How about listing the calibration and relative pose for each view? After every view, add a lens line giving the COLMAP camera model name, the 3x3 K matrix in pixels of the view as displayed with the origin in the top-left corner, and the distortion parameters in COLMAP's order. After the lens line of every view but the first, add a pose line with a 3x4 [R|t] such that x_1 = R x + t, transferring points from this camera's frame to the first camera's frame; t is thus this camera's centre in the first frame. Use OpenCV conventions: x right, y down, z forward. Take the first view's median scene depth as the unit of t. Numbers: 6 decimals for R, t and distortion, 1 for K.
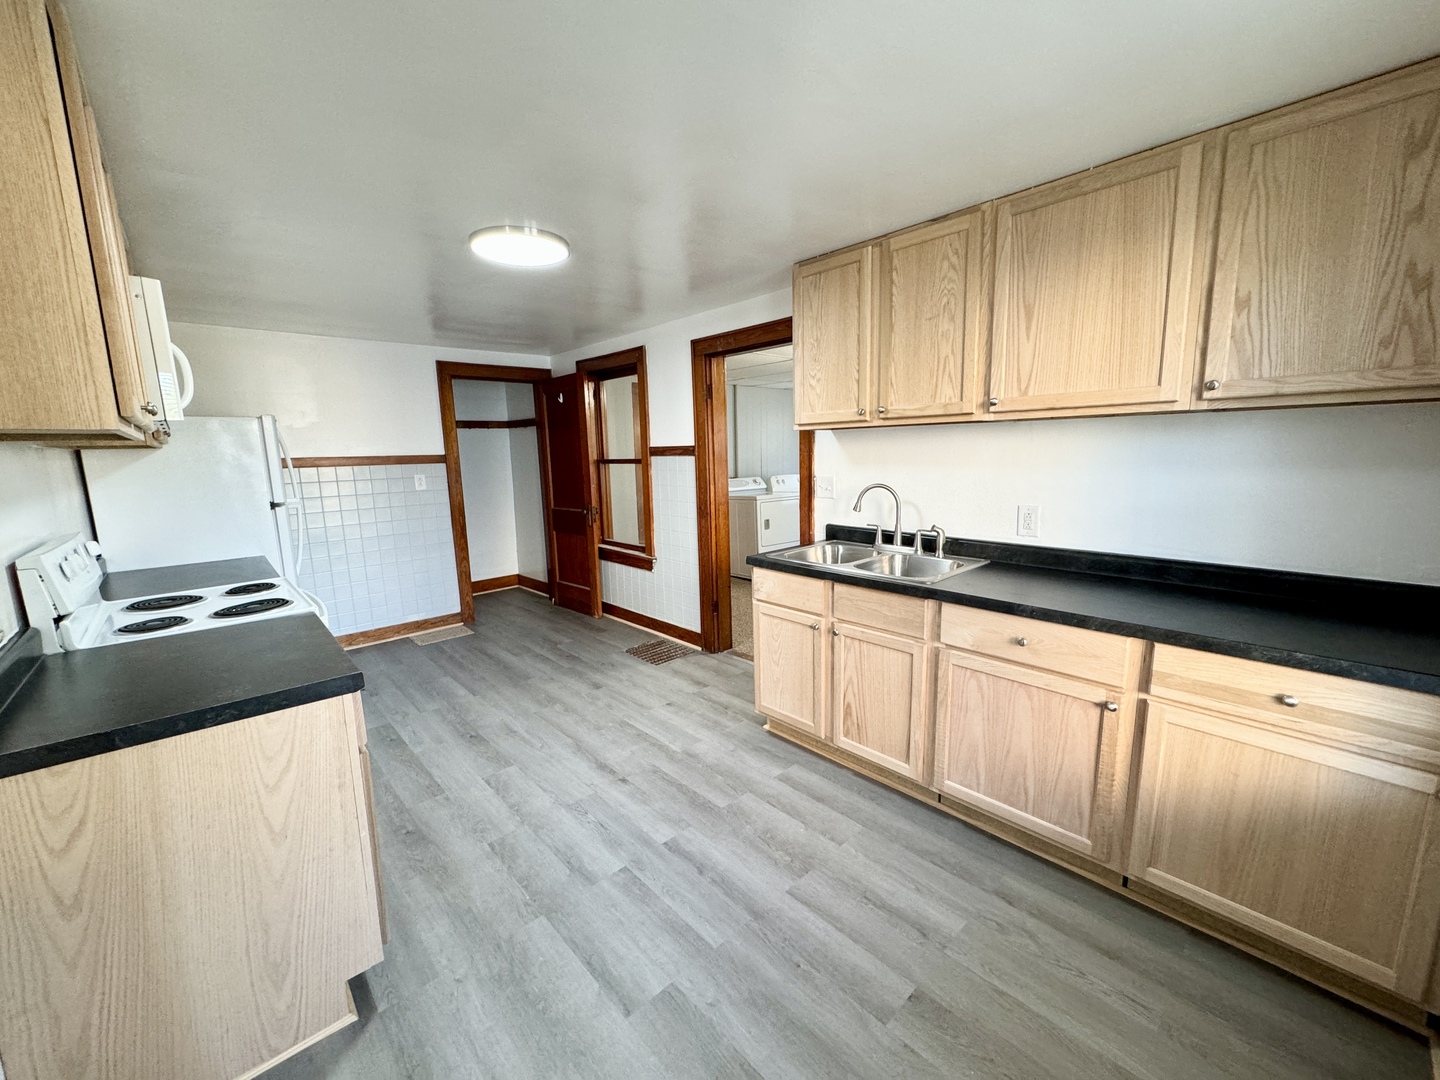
lens RADIAL K [[574.8, 0, 726.0], [0, 574.8, 541.5], [0, 0, 1]] dist [-0.001013, -0.000034]
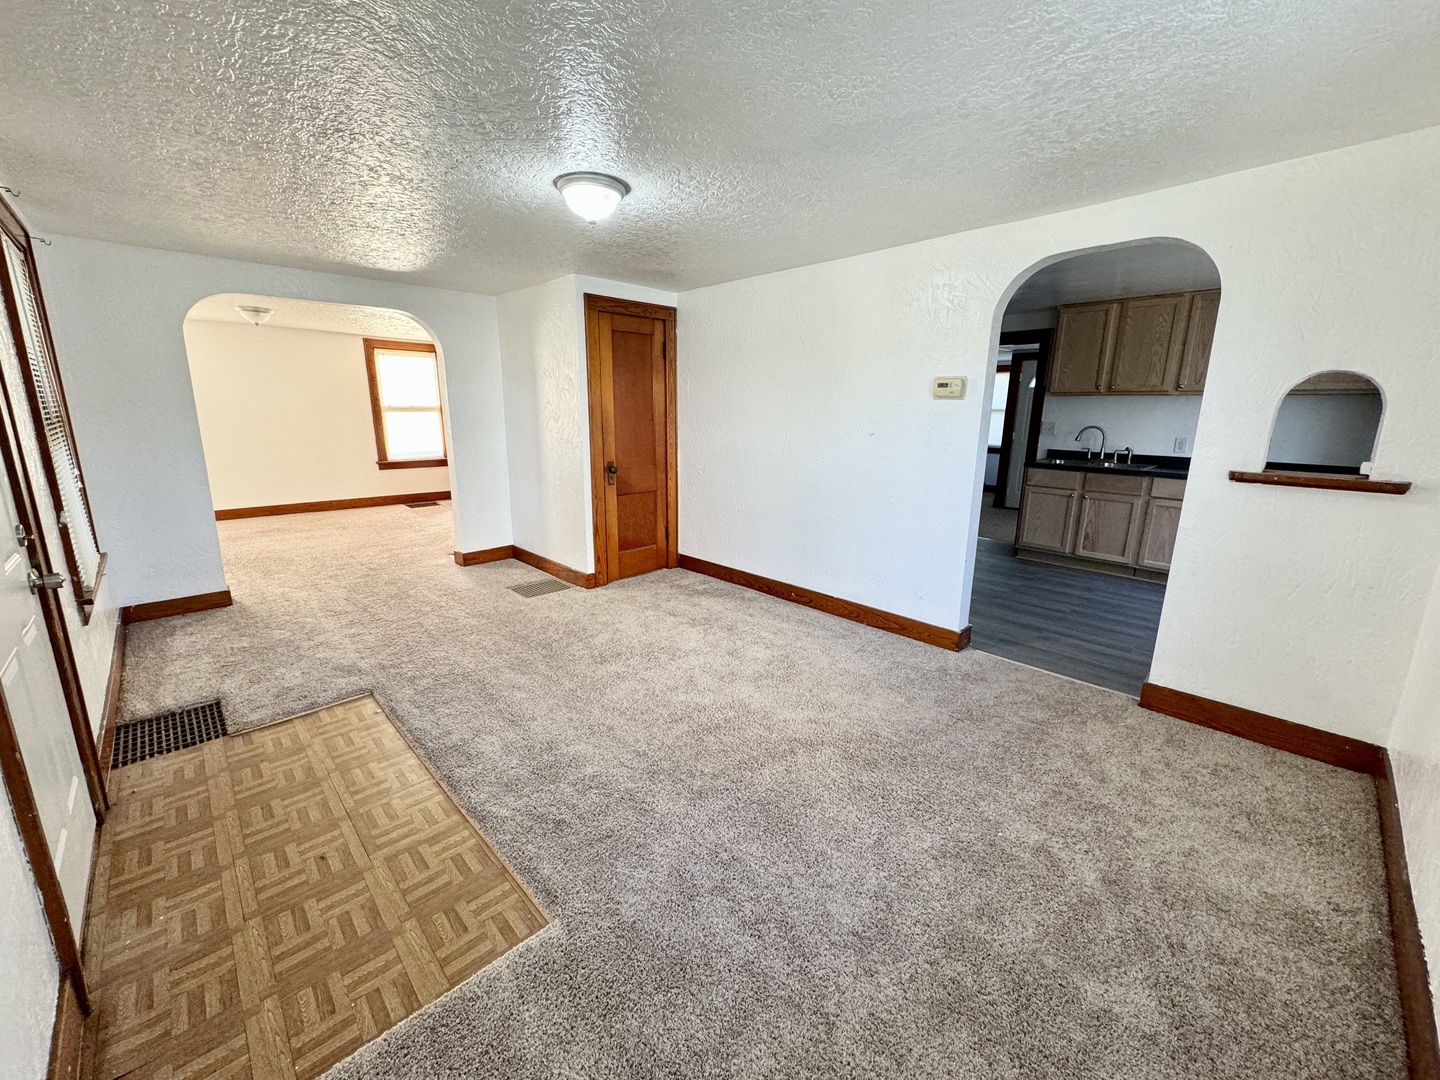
lens RADIAL K [[574.8, 0, 712.2], [0, 574.8, 536.7], [0, 0, 1]] dist [-0.001013, -0.000034]
pose [[0.999273, 0.030204, 0.023255, -1.154833], [-0.031781, 0.996989, 0.070736, 0.191235], [-0.021048, -0.071423, 0.997224, -0.998376]]
